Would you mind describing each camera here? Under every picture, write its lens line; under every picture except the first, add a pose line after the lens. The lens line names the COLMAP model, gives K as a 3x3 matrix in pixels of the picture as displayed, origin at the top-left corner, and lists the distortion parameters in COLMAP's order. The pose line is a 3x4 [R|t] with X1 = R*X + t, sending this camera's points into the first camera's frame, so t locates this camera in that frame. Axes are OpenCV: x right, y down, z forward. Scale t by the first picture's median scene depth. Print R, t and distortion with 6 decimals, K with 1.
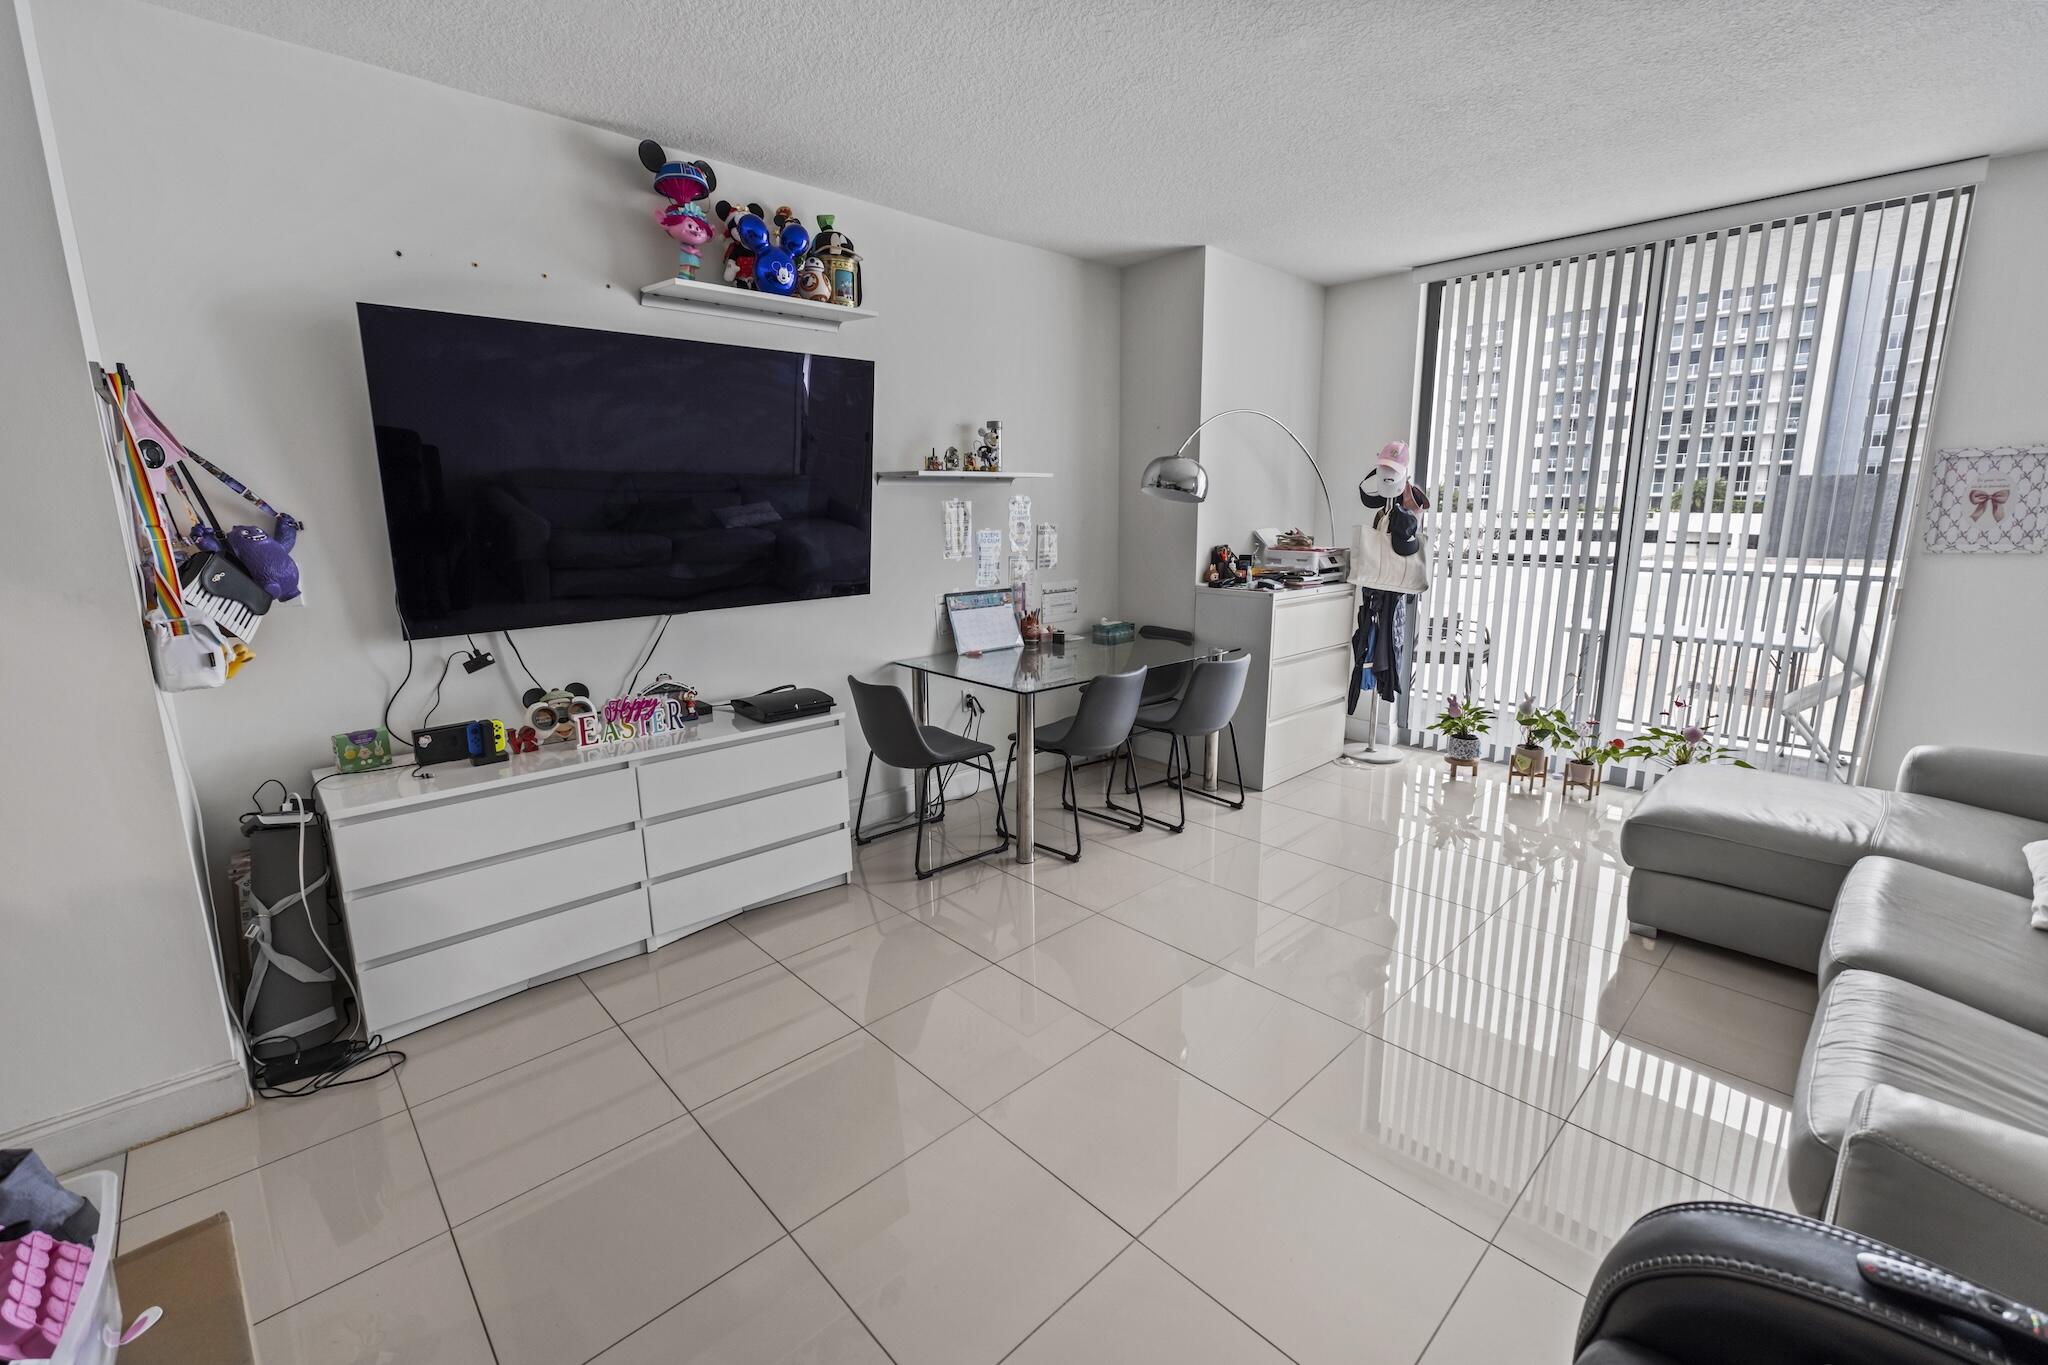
lens RADIAL K [[863.6, 0, 1024.0], [0, 863.6, 682.5], [0, 0, 1]] dist [-0.001752, -0.000466]
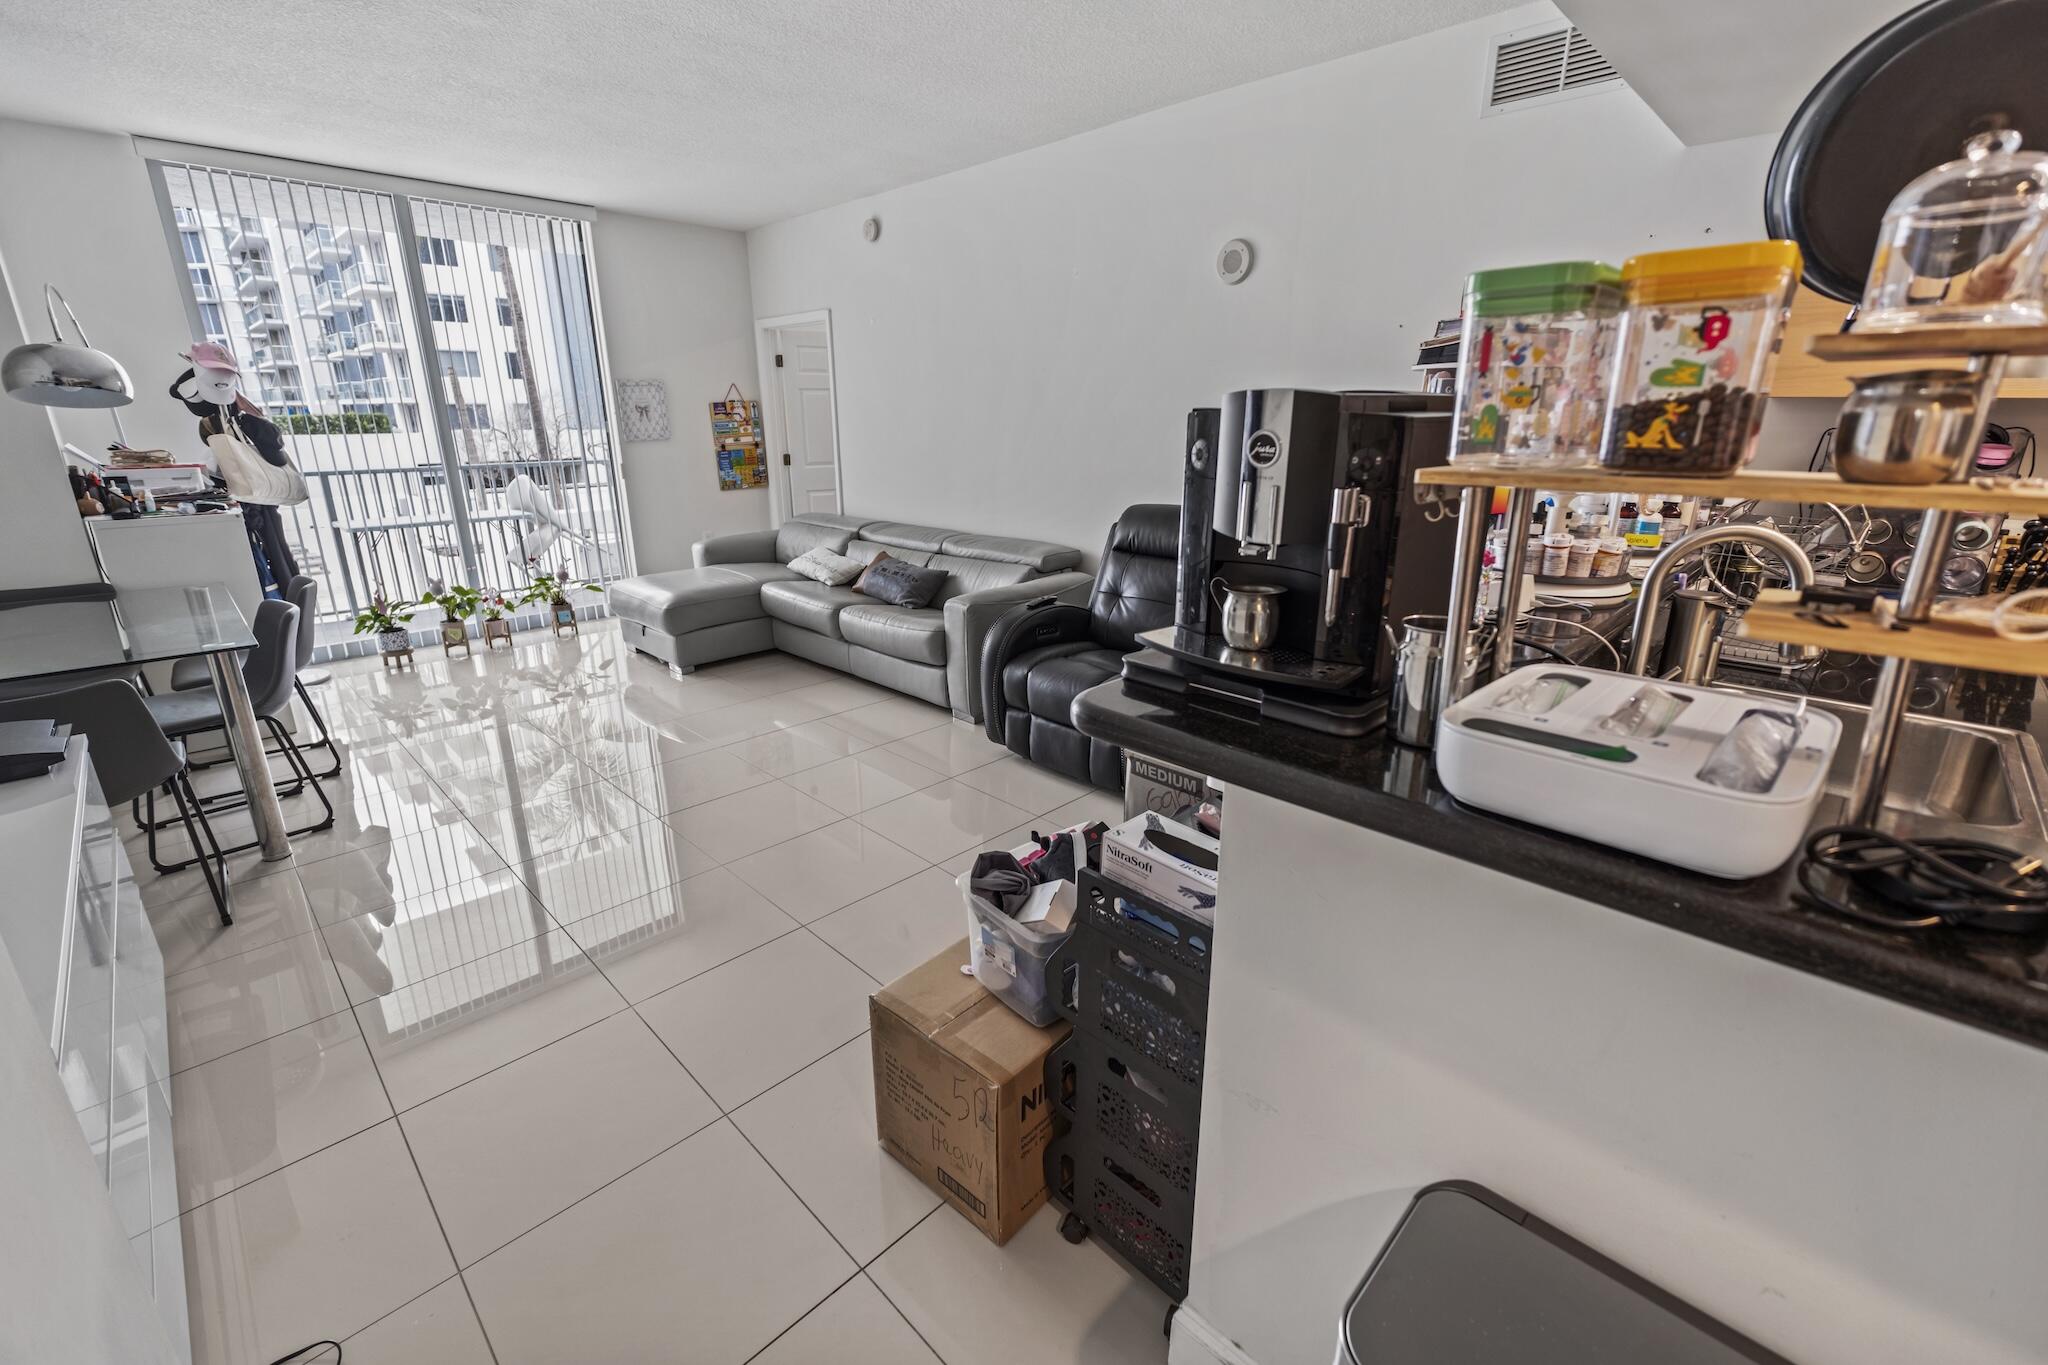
lens RADIAL K [[863.6, 0, 1024.0], [0, 863.6, 682.5], [0, 0, 1]] dist [-0.001752, -0.000466]
pose [[-0.029443, -0.292918, 0.955684, -0.579142], [0.202986, 0.934425, 0.292656, -0.032659], [-0.978739, 0.202607, 0.031946, 0.199814]]
